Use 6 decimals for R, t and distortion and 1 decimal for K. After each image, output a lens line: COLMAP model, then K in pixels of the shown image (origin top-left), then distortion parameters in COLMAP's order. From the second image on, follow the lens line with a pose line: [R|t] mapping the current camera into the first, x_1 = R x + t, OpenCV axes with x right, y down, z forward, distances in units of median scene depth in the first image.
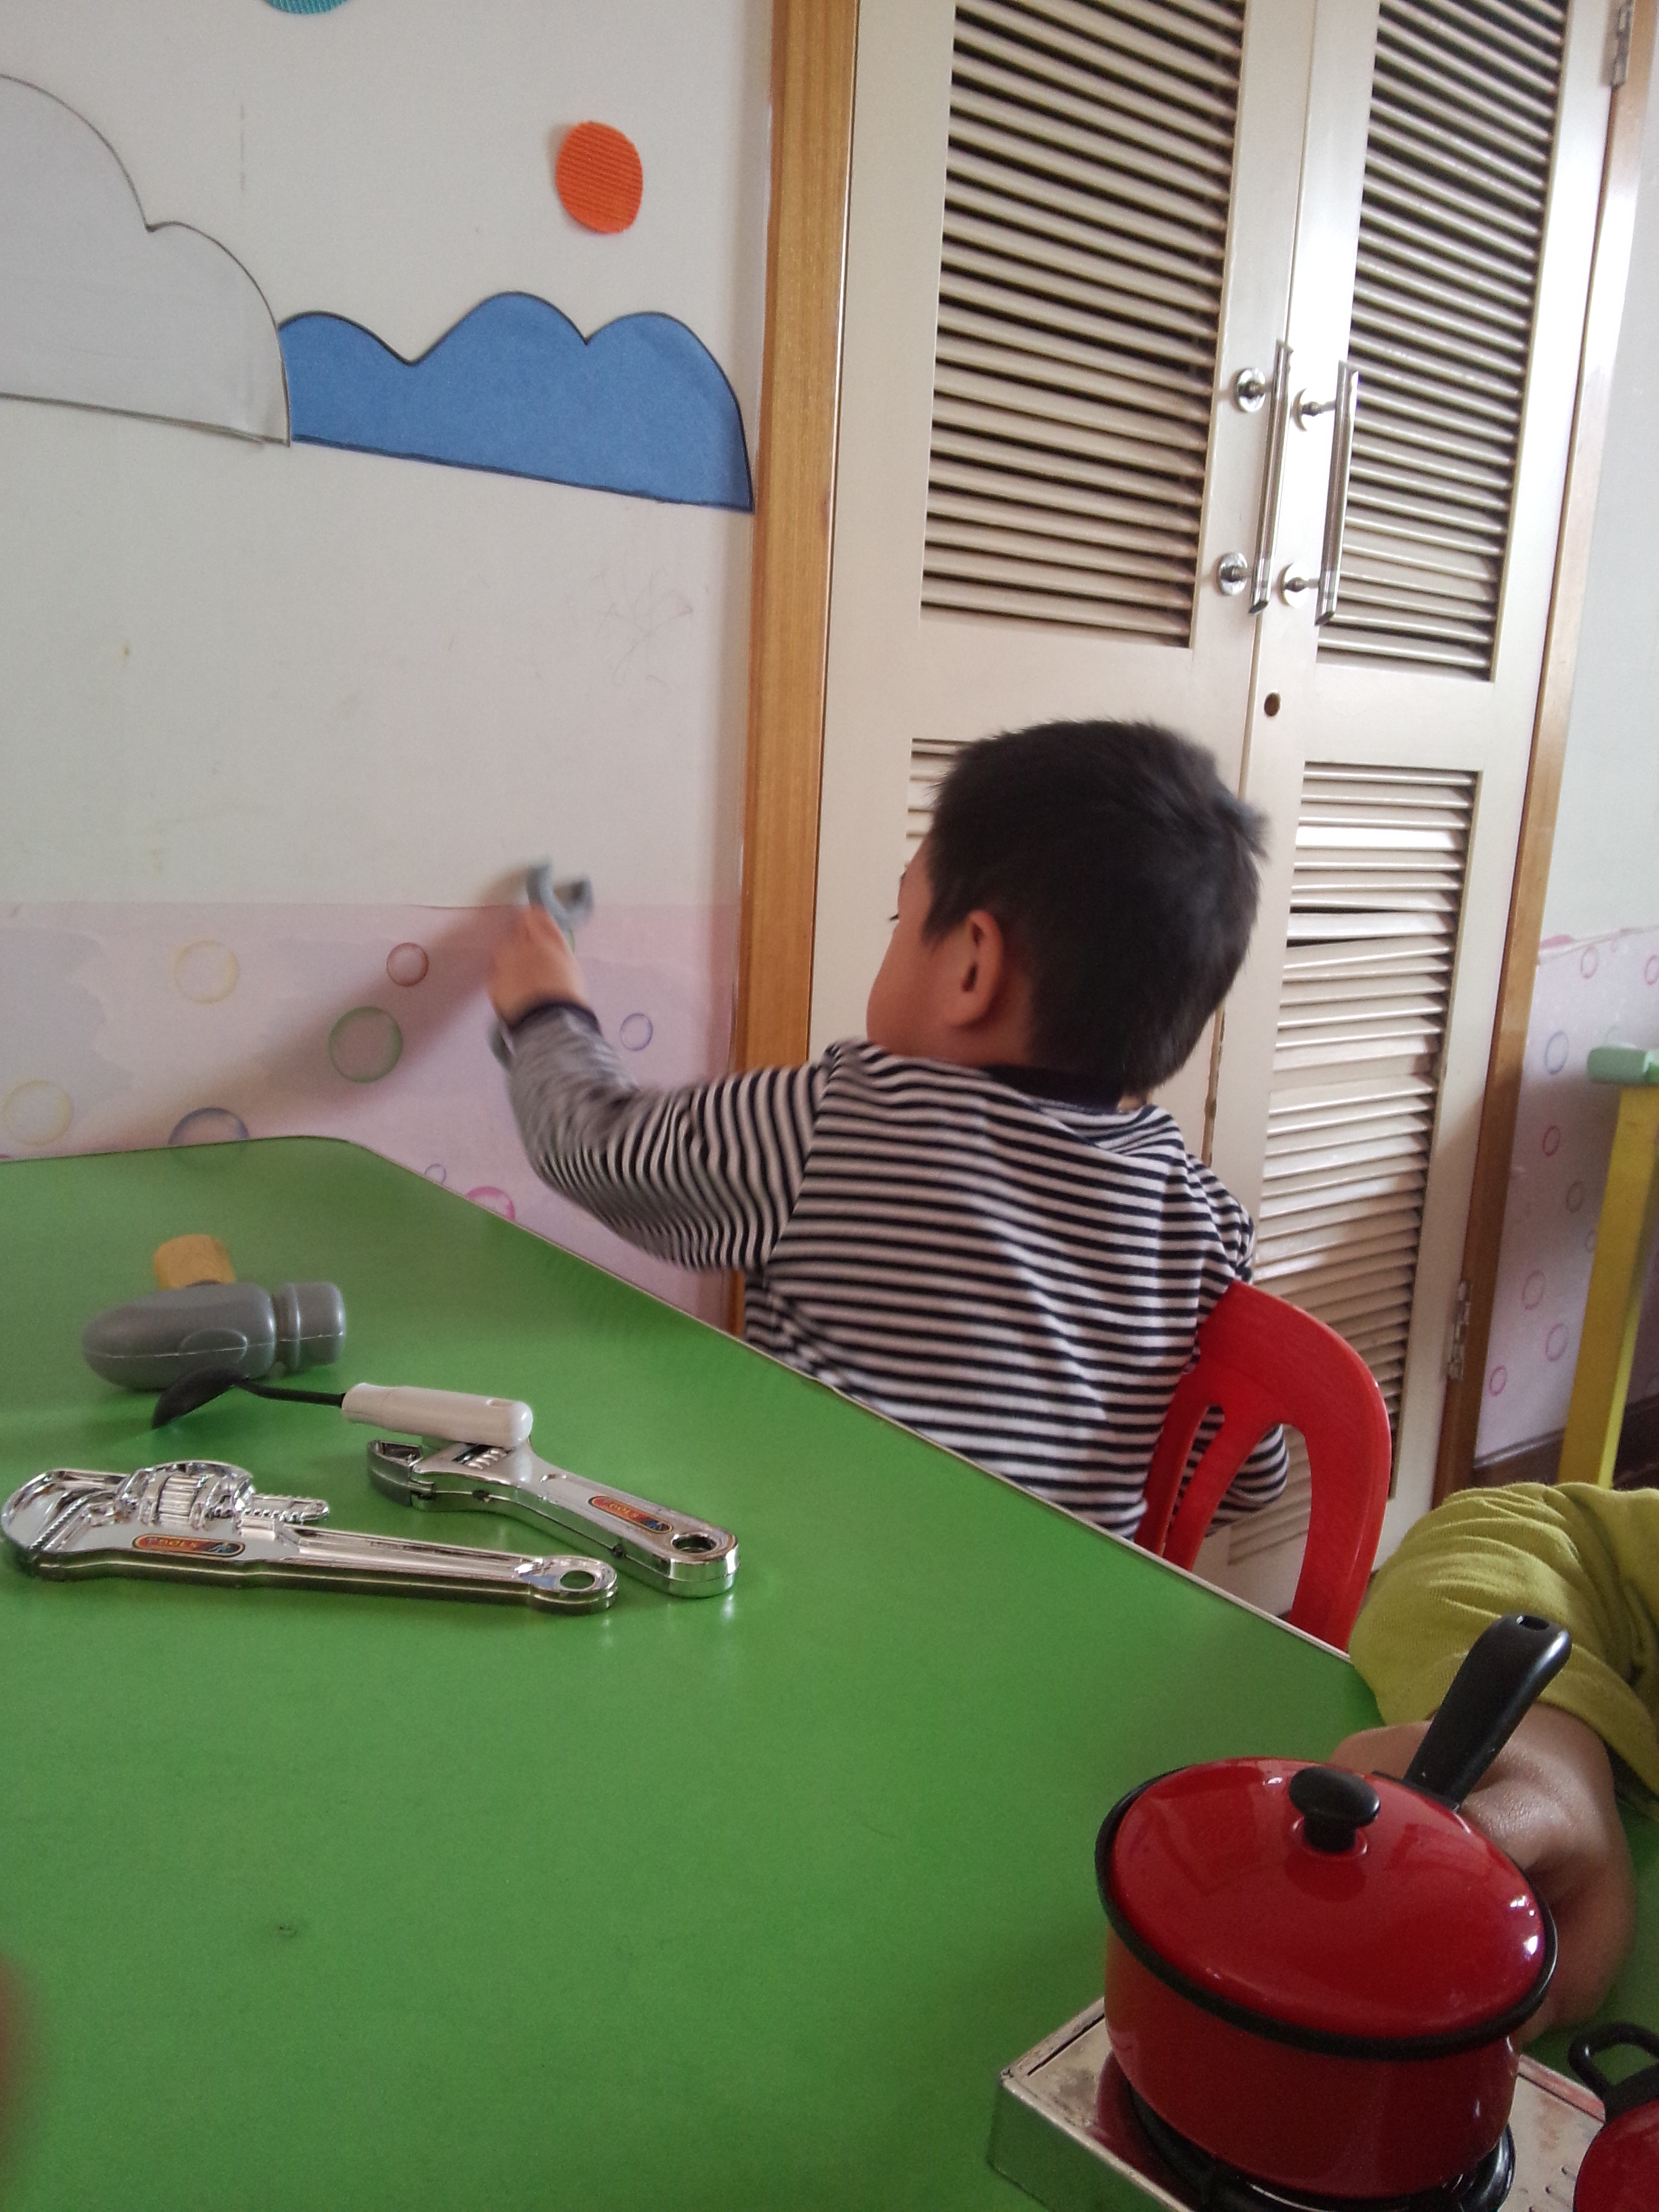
lens RADIAL K [[1741.1, 0, 813.9], [0, 1741.1, 1103.3], [0, 0, 1]] dist [0.072495, -0.107505]
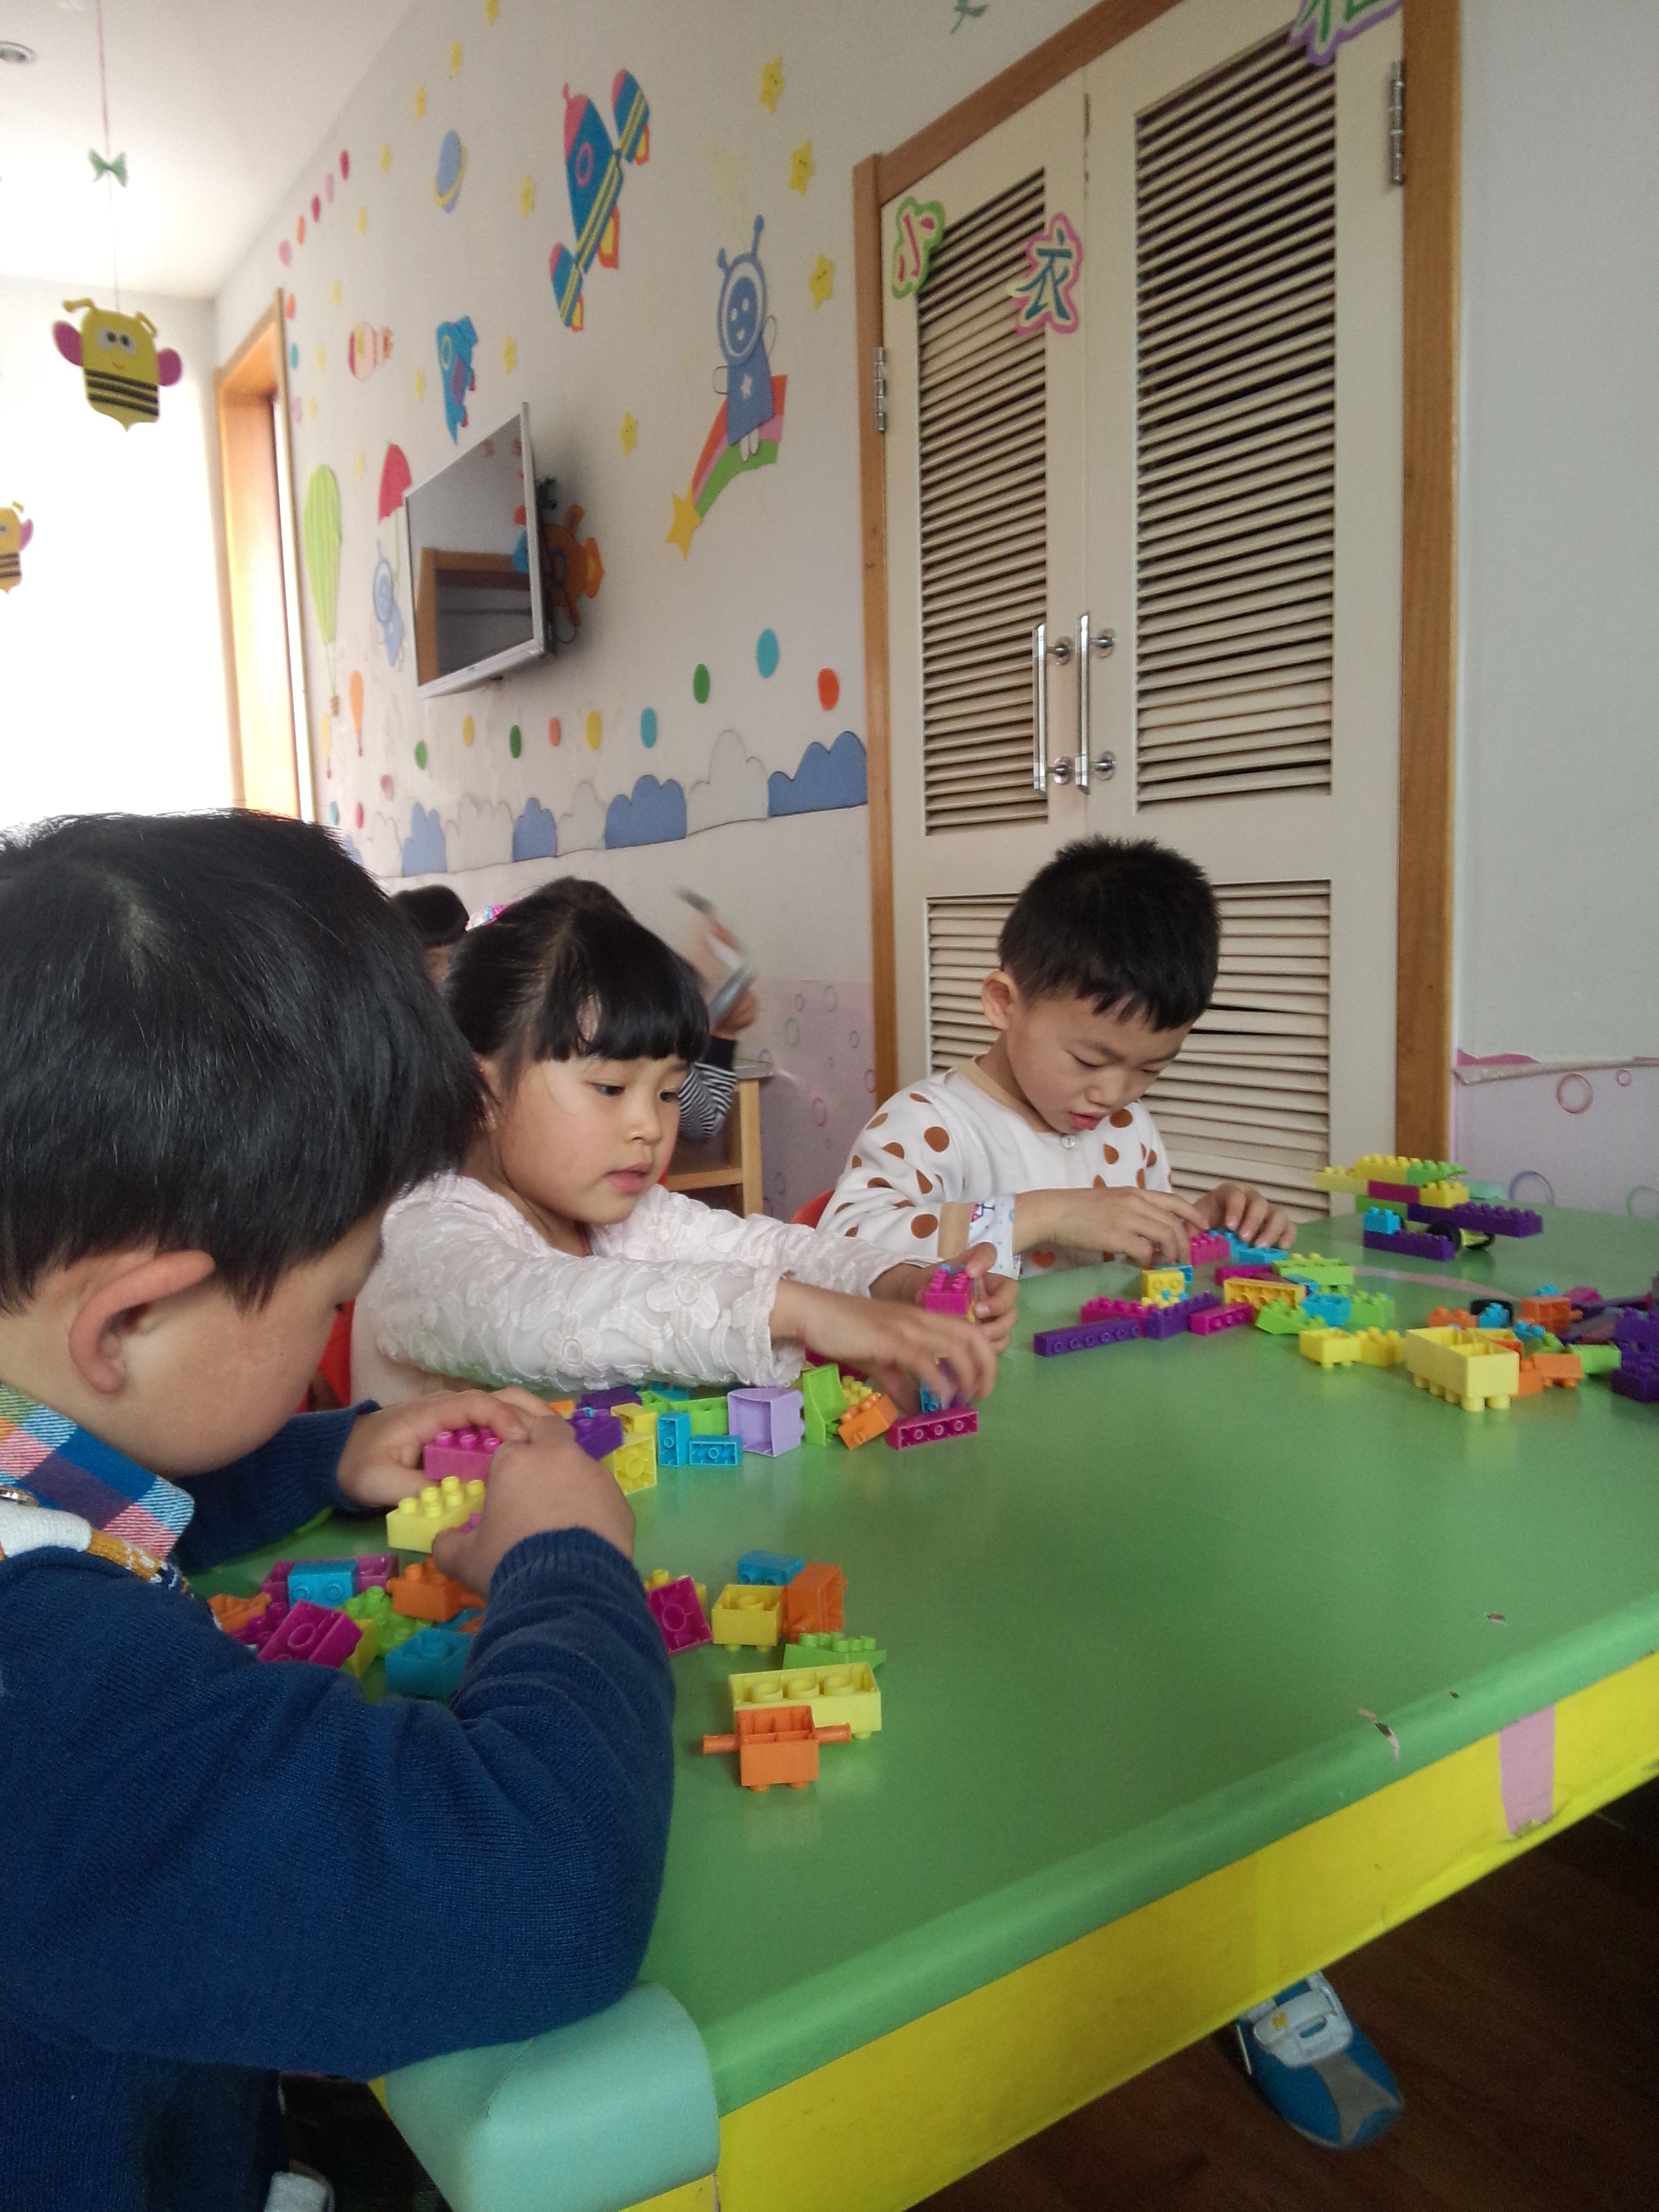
lens RADIAL K [[1741.1, 0, 839.8], [0, 1741.1, 1107.1], [0, 0, 1]] dist [0.072495, -0.107505]
pose [[-0.131614, 0.050205, -0.990029, 2.217799], [-0.186303, 0.979668, 0.074447, -0.124175], [0.973637, 0.194243, -0.119584, 1.340050]]
